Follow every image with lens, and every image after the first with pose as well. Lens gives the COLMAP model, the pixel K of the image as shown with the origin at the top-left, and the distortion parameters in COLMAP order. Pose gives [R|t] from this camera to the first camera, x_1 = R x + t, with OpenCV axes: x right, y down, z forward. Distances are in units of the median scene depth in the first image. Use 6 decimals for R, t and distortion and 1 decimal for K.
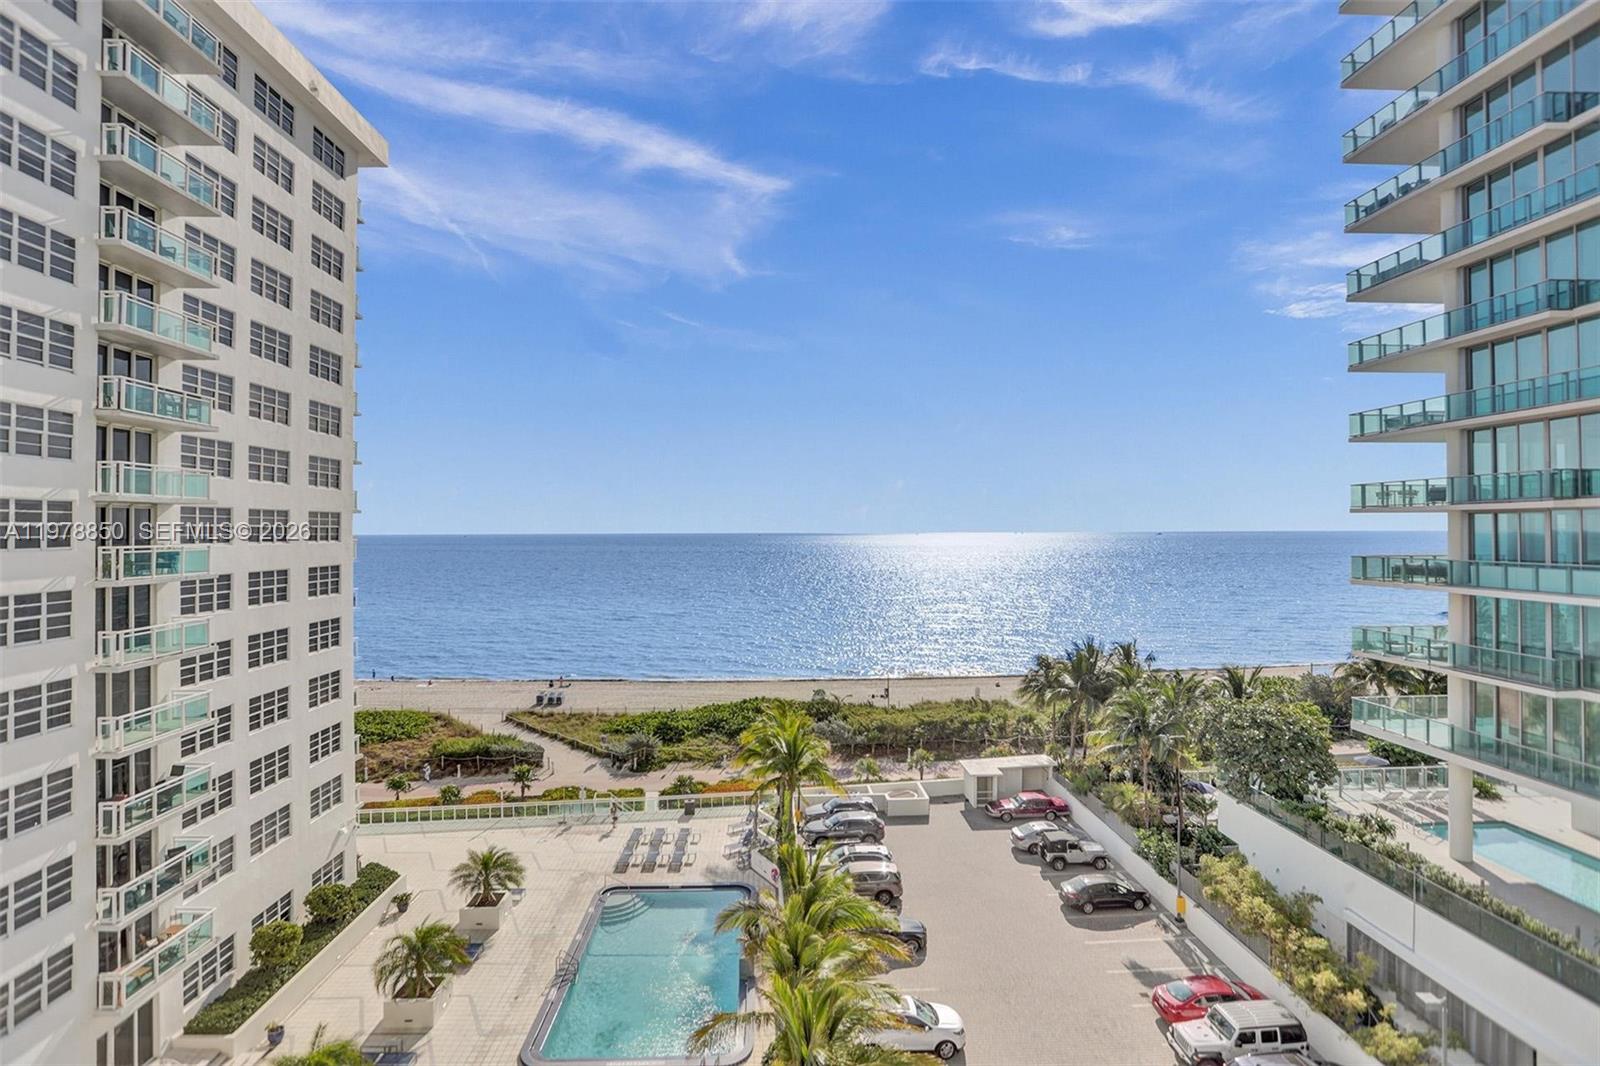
lens RADIAL K [[810.5, 0, 796.6], [0, 810.5, 514.6], [0, 0, 1]] dist [-0.047724, 0.029367]
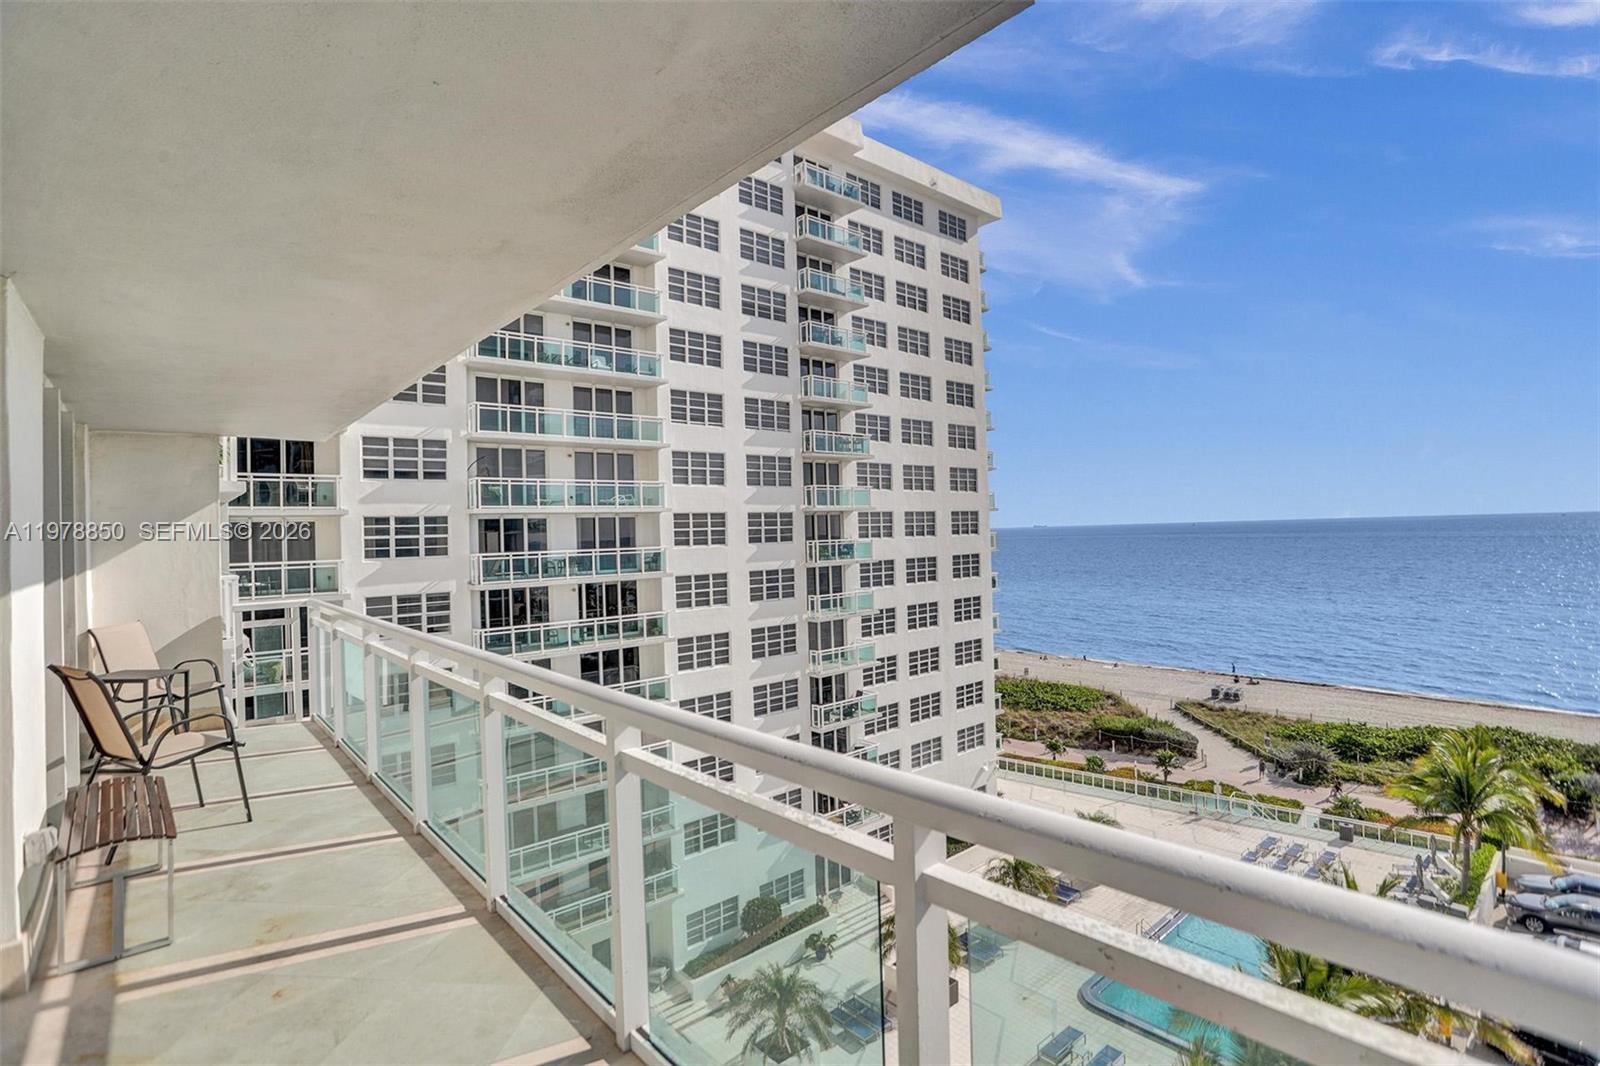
lens RADIAL K [[800.6, 0, 741.9], [0, 800.6, 508.2], [0, 0, 1]] dist [-0.060834, 0.026972]
pose [[0.580014, -0.044498, -0.813390, 0.223335], [0.046024, 0.998702, -0.021817, 0.003228], [0.813305, -0.024781, 0.581309, -0.009298]]
